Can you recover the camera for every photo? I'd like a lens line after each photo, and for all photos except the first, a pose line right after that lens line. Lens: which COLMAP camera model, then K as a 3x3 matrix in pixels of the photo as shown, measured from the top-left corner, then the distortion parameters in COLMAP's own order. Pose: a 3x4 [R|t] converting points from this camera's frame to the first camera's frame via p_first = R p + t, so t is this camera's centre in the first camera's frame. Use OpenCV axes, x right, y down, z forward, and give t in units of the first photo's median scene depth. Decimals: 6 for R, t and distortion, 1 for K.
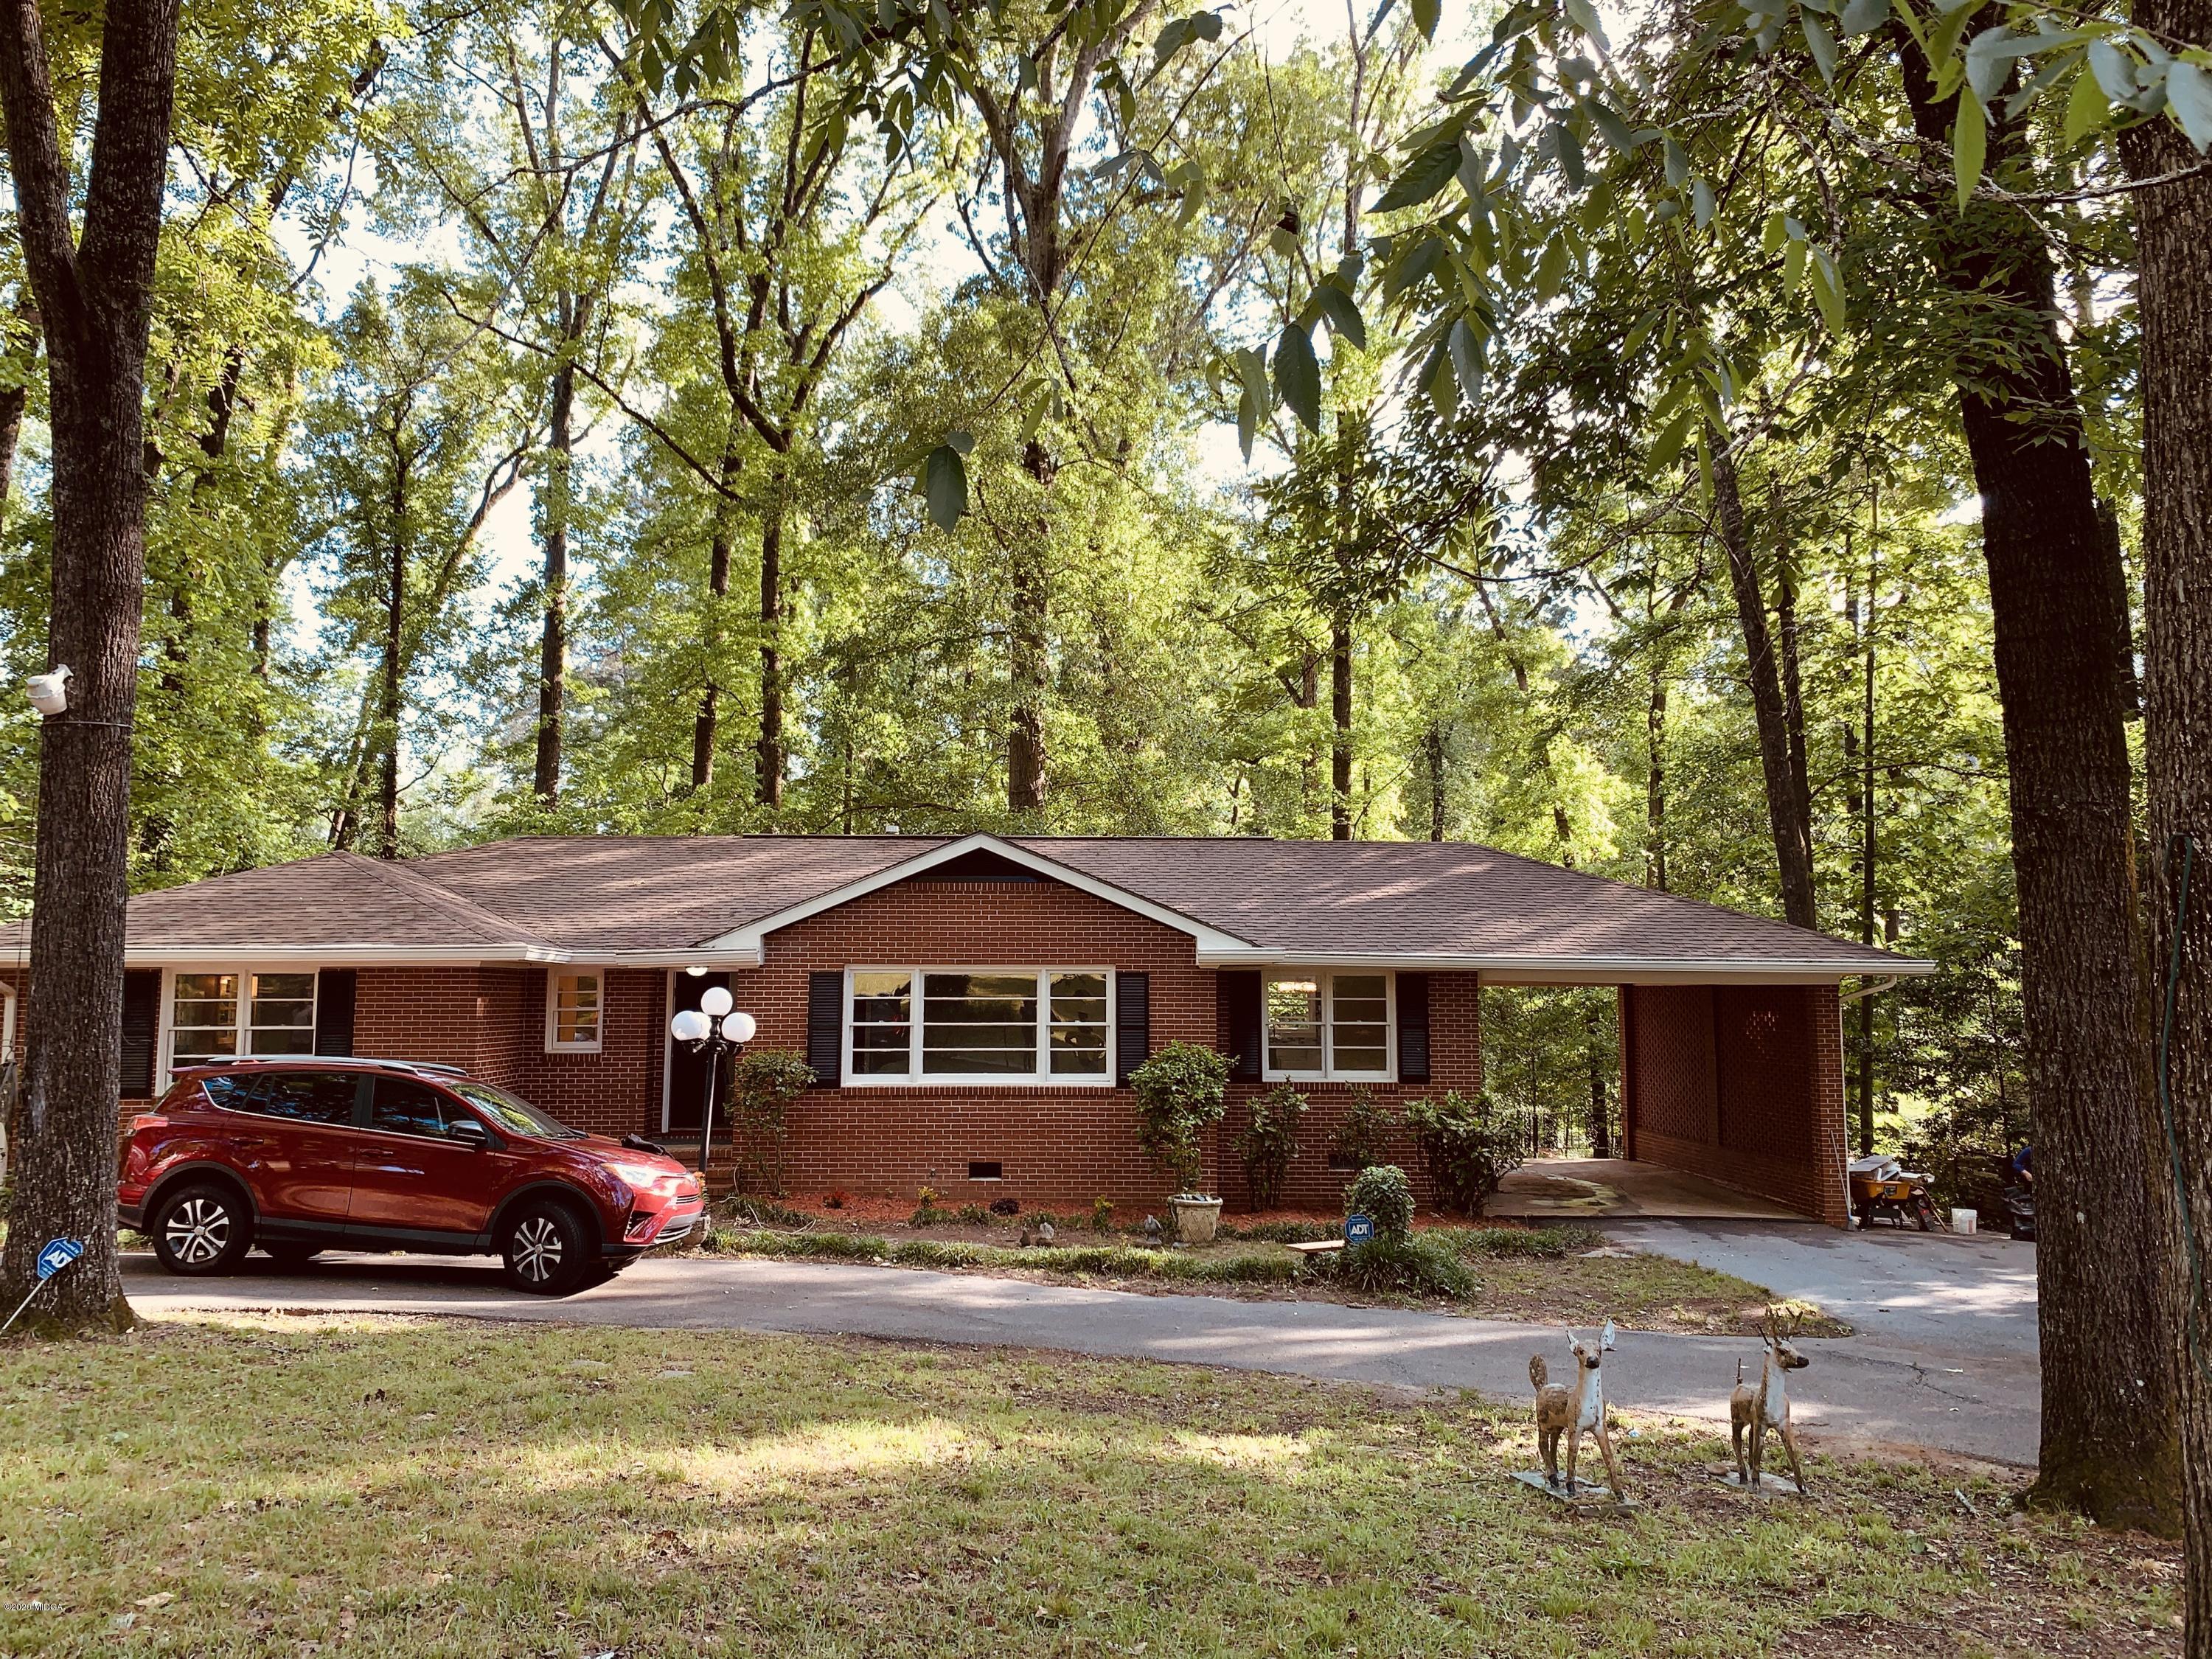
lens RADIAL K [[1717.1, 0, 1094.7], [0, 1717.1, 800.4], [0, 0, 1]] dist [0.123000, -0.193000]
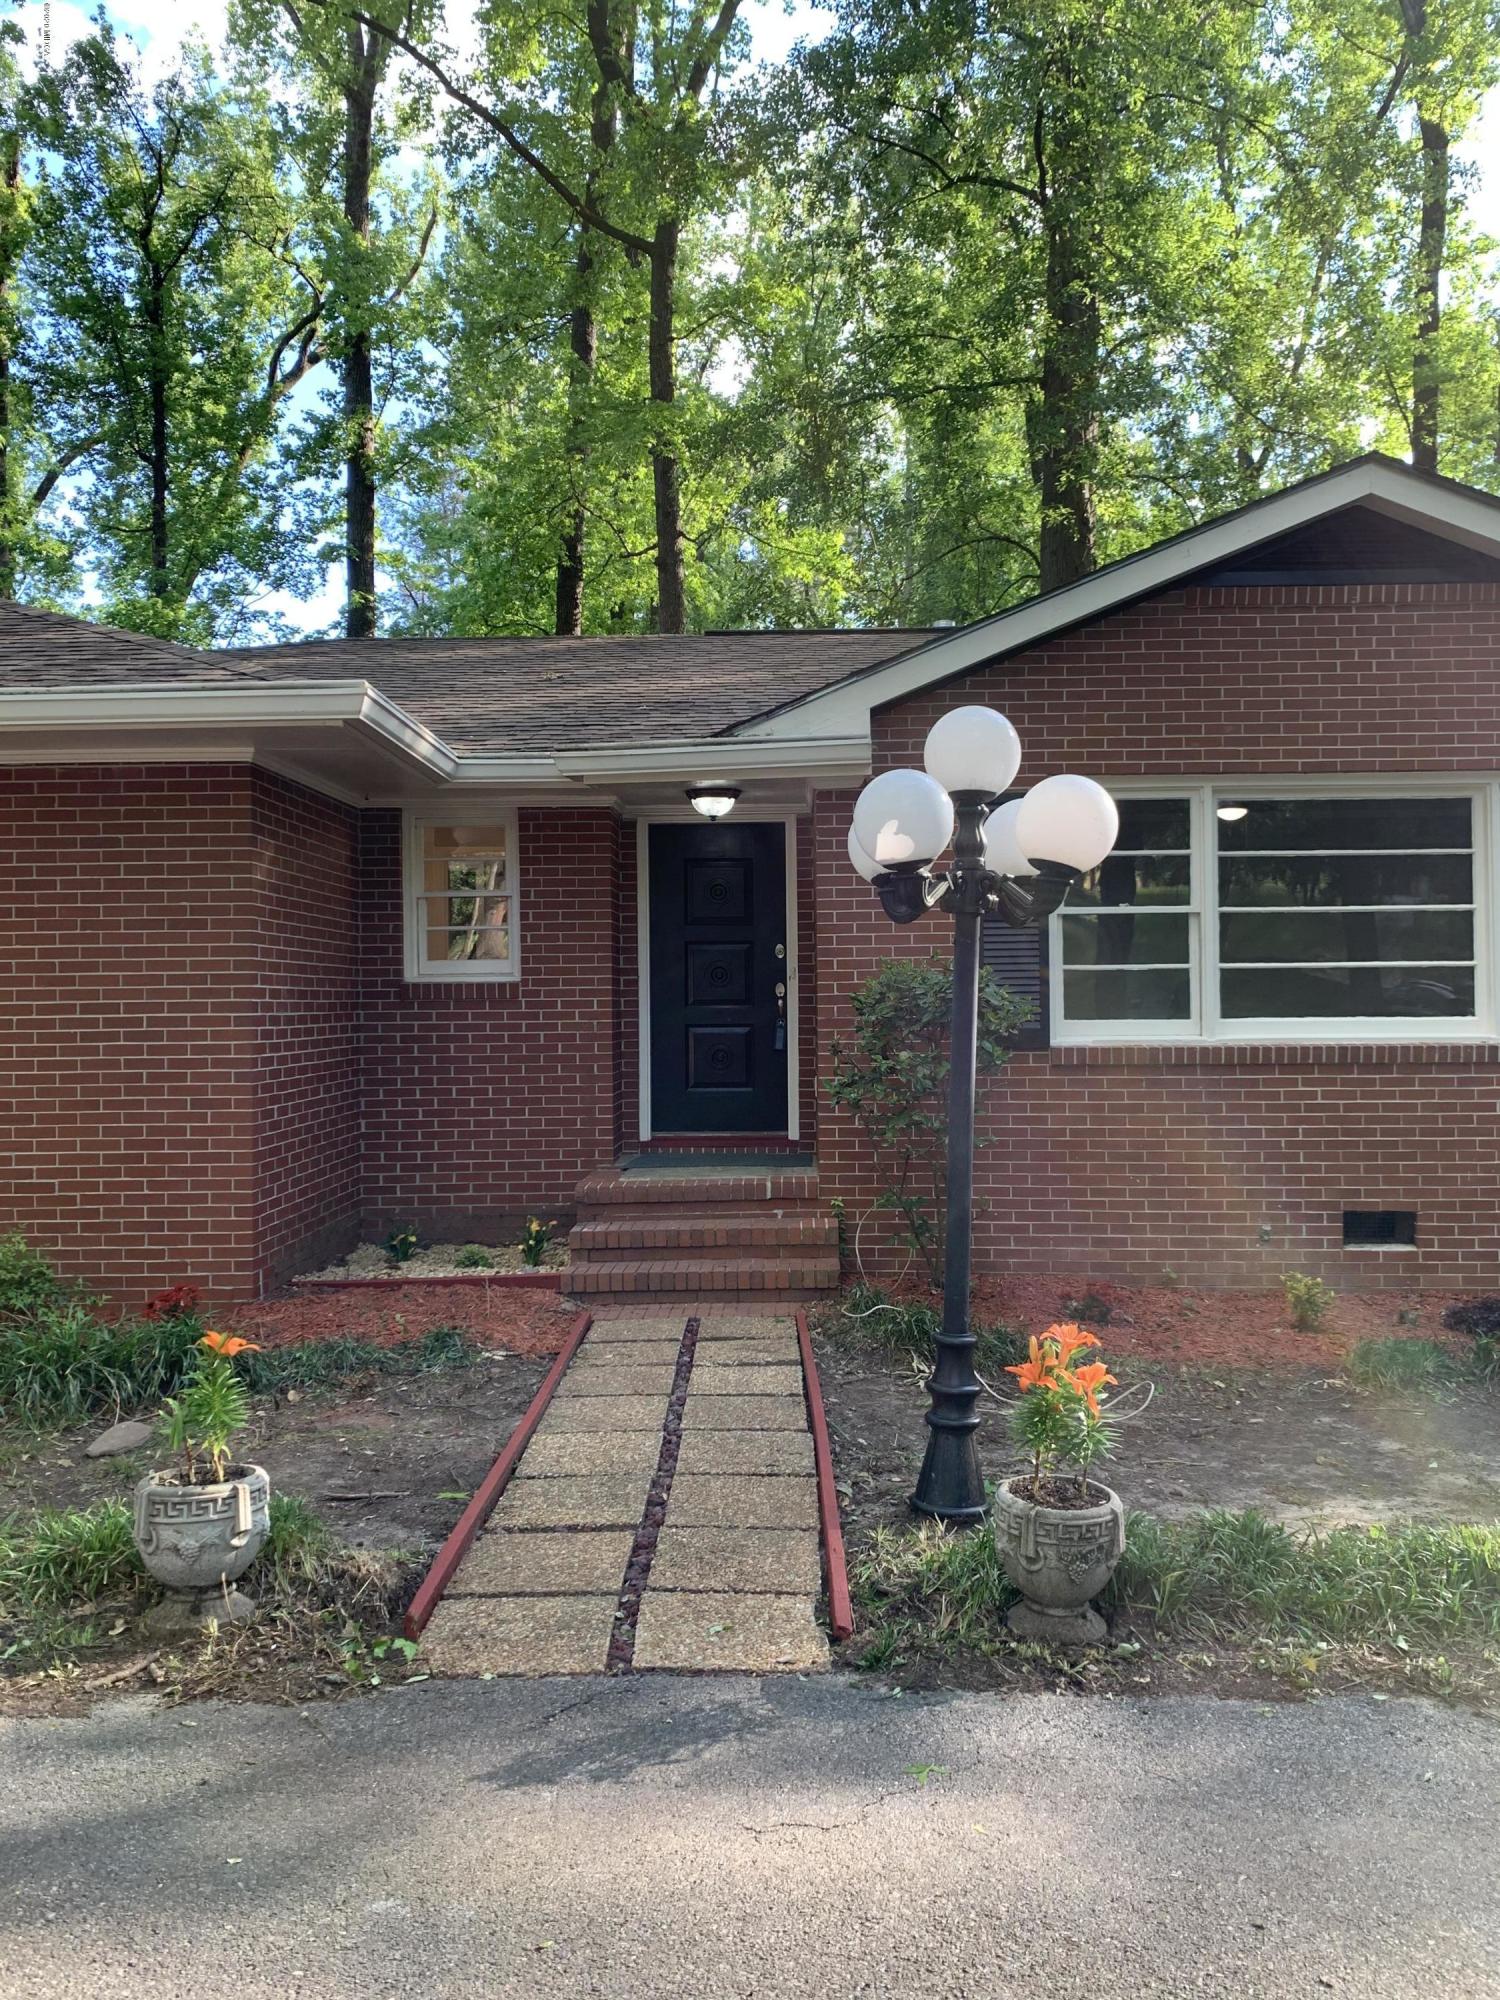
lens RADIAL K [[1552.5, 0, 750.0], [0, 1552.5, 1000.0], [0, 0, 1]] dist [0.123000, -0.193000]
pose [[0.998144, -0.010645, -0.059966, -0.193788], [0.017113, 0.993958, 0.108415, 0.104491], [0.058450, -0.109240, 0.992295, 0.571140]]
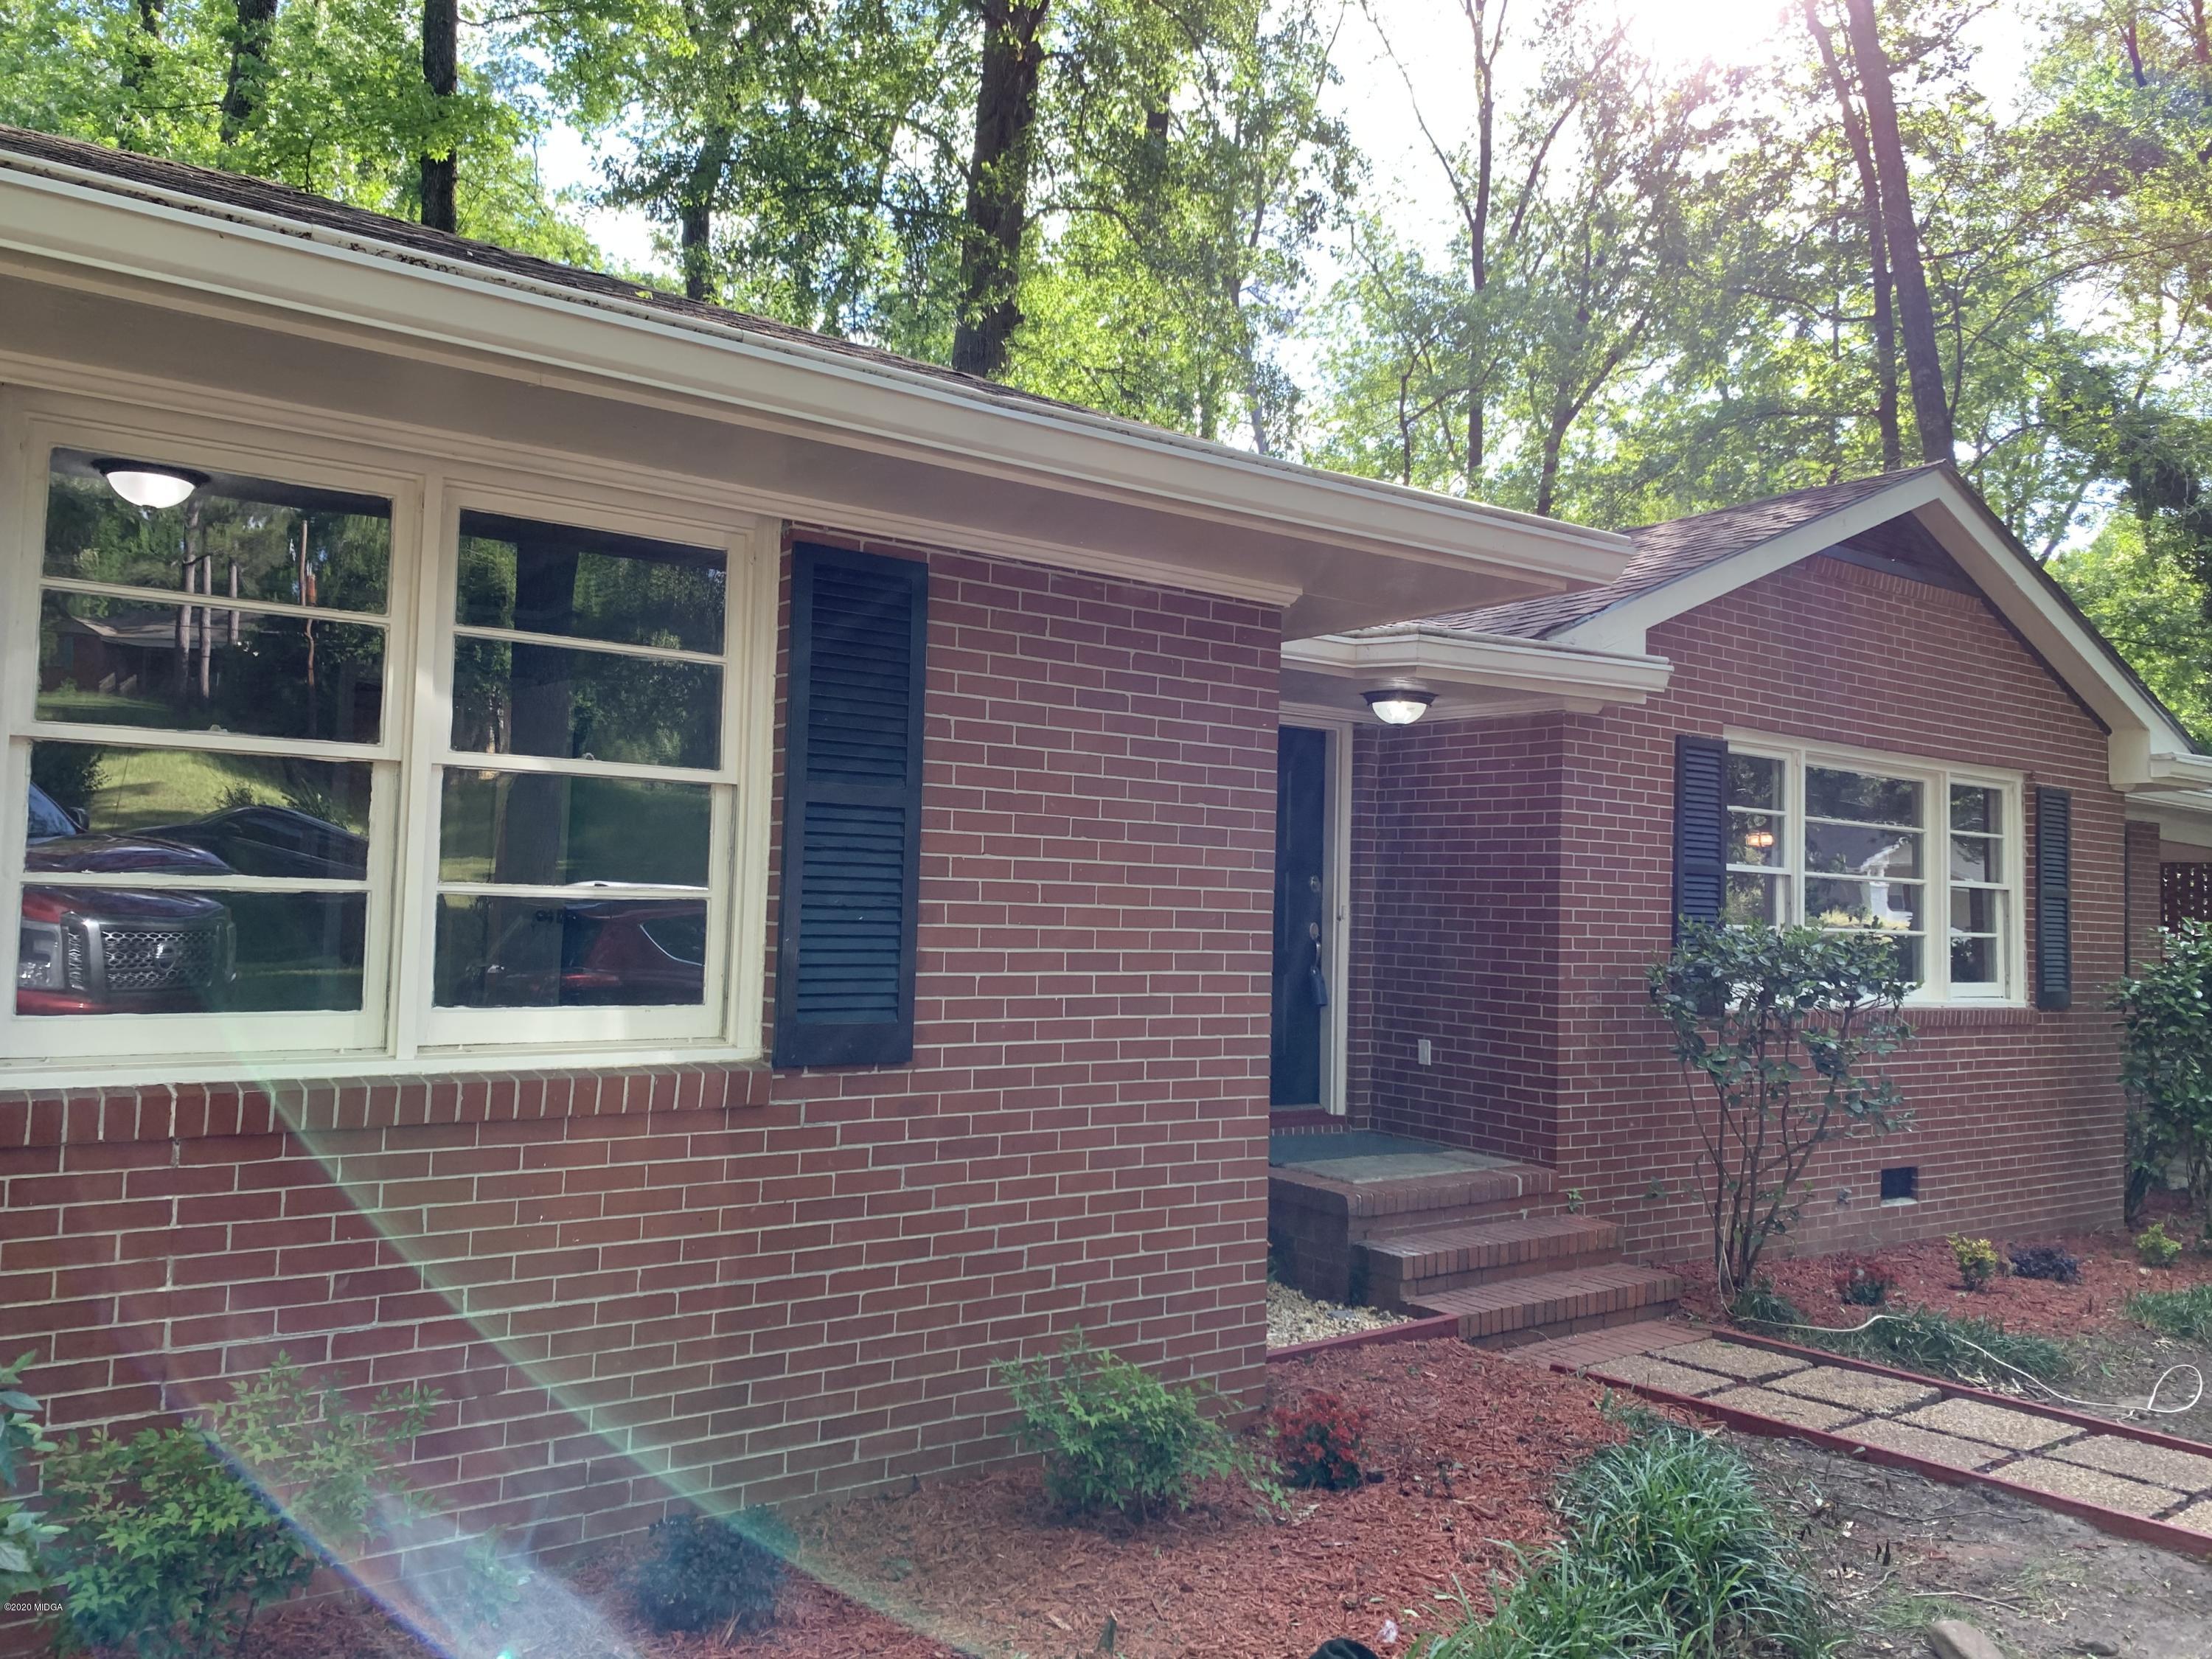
lens RADIAL K [[1717.1, 0, 1094.7], [0, 1717.1, 800.4], [0, 0, 1]] dist [0.123000, -0.193000]
pose [[0.815168, 0.059594, 0.576151, -0.515745], [-0.093511, 0.995185, 0.029368, 0.112816], [-0.571627, -0.077816, 0.816815, 0.723513]]
